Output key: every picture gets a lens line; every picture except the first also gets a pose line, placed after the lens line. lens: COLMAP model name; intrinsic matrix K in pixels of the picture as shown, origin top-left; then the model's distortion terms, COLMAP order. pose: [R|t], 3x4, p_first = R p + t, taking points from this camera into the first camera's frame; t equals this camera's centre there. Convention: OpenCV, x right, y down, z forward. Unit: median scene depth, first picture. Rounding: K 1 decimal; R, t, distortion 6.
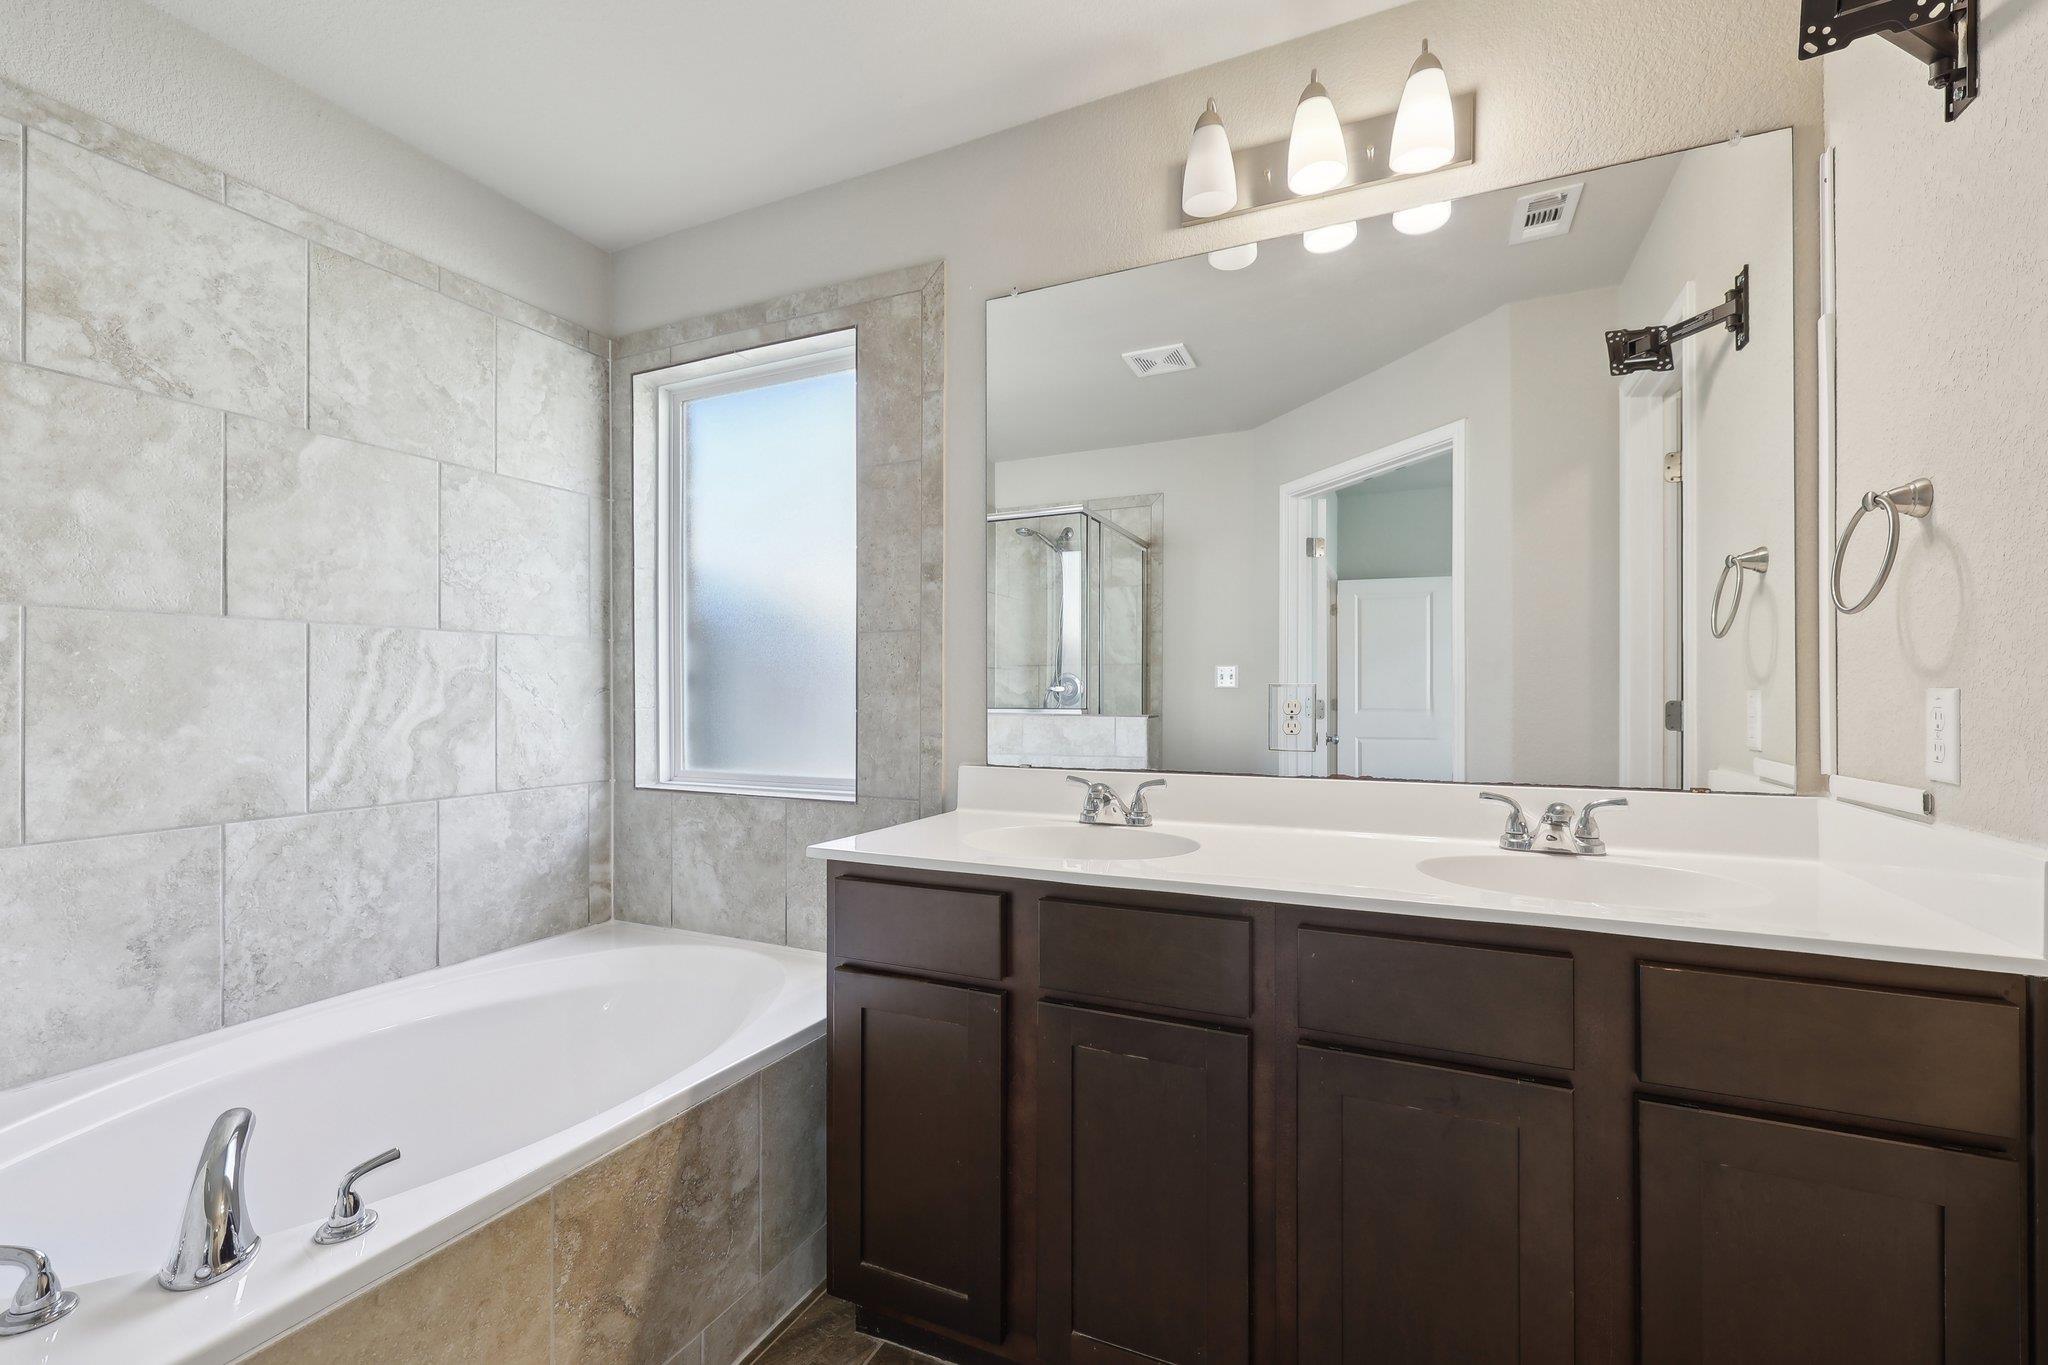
lens RADIAL K [[868.7, 0, 1027.6], [0, 868.7, 694.7], [0, 0, 1]] dist [0.000500, 0.000083]
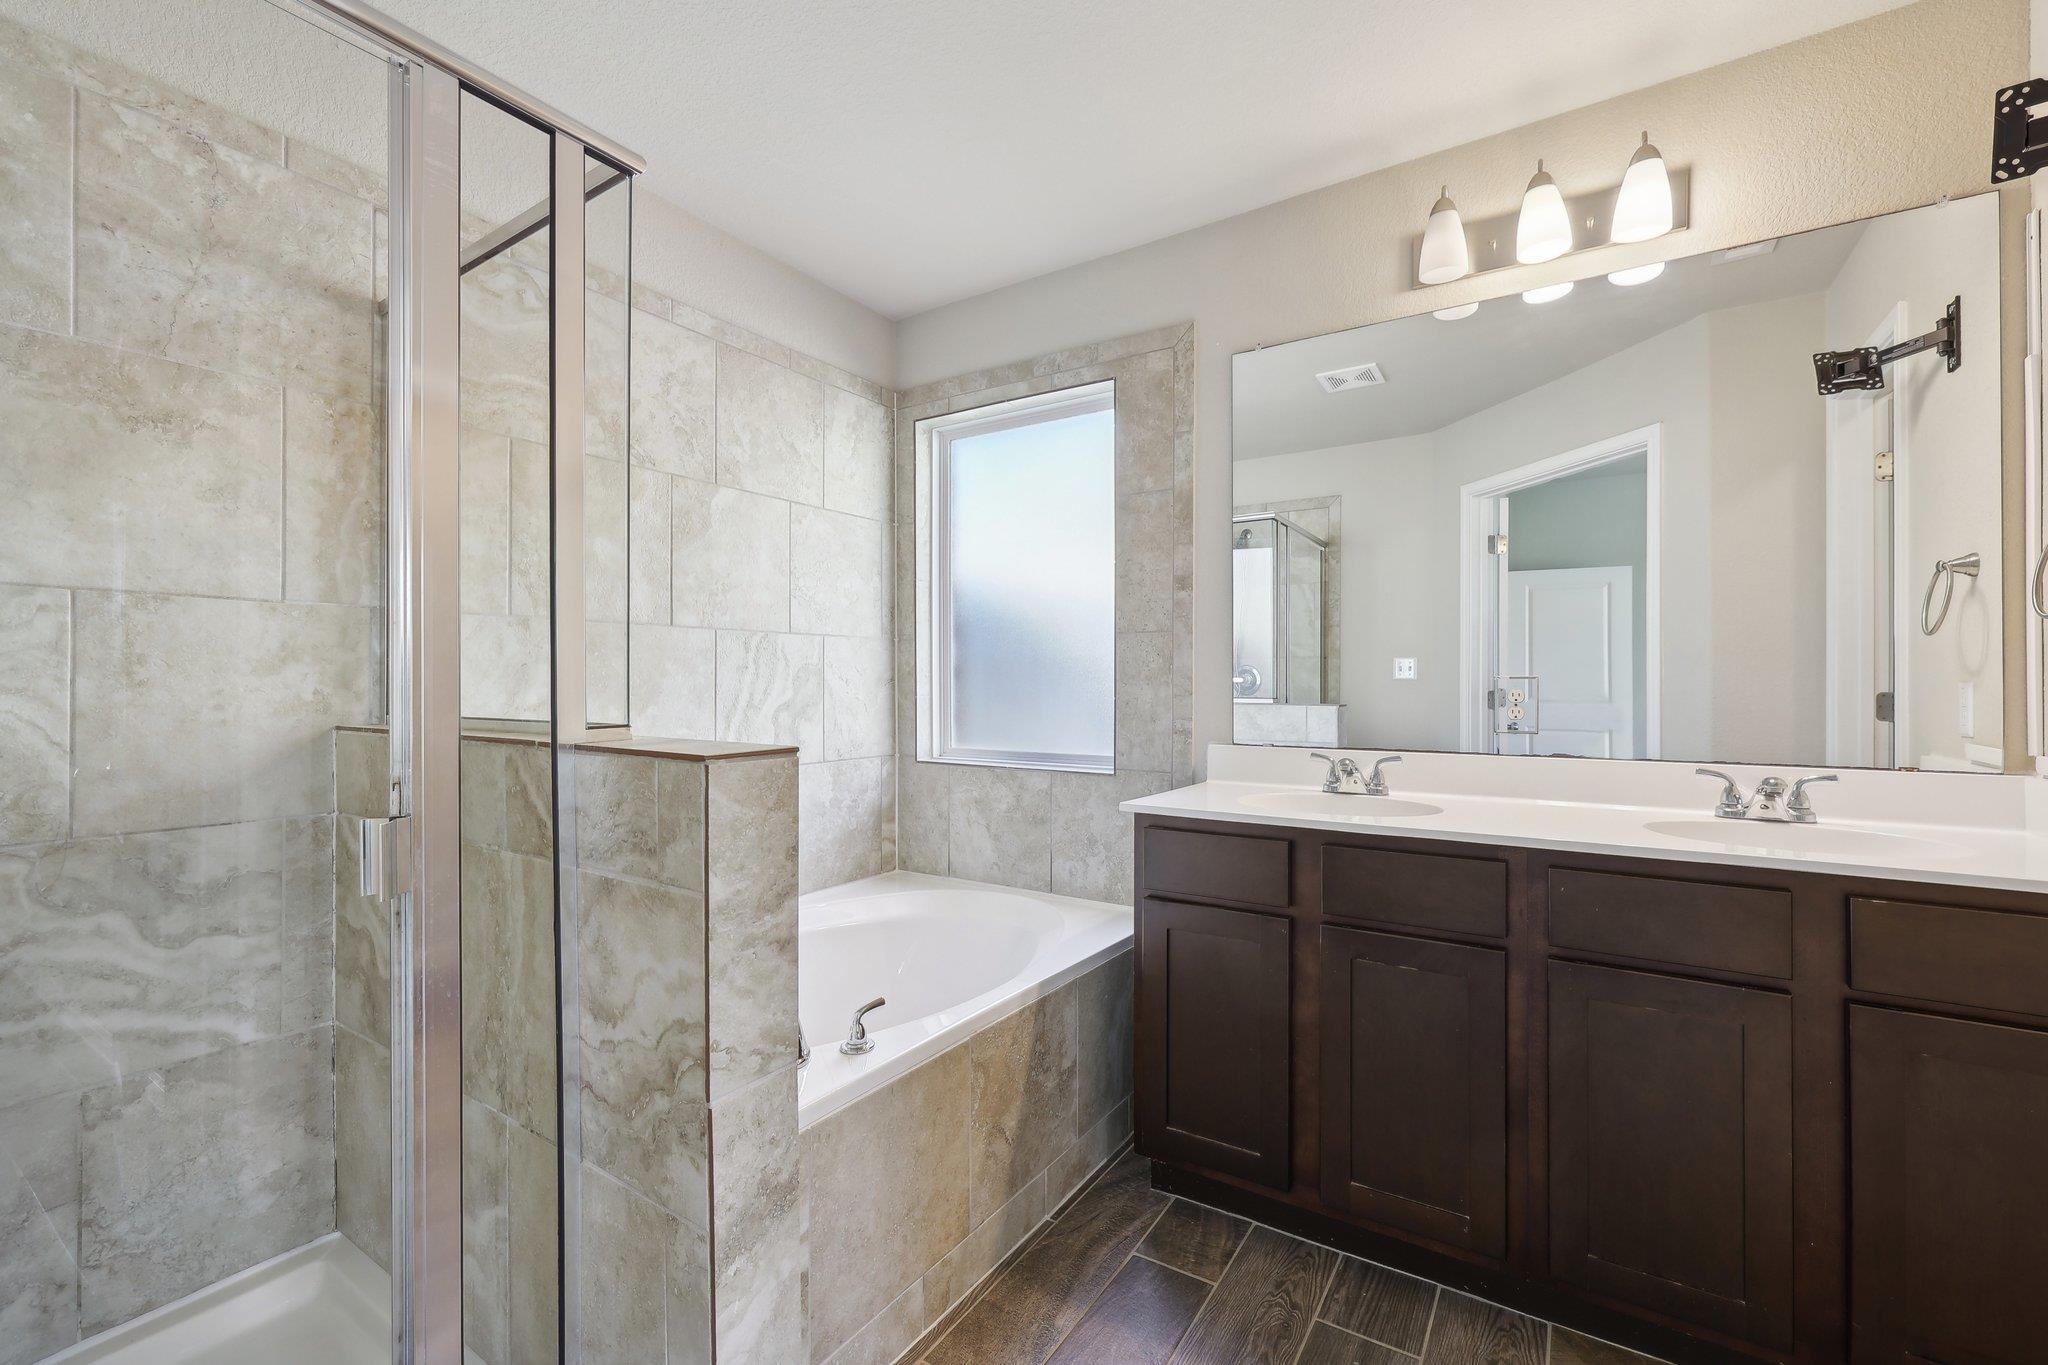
lens RADIAL K [[870.6, 0, 1024.0], [0, 870.6, 682.5], [0, 0, 1]] dist [0.000650, 0.000232]
pose [[0.989707, 0.001814, -0.143096, -0.174324], [-0.002308, 0.999992, -0.003286, 0.001173], [0.143089, 0.003582, 0.989703, -0.245326]]
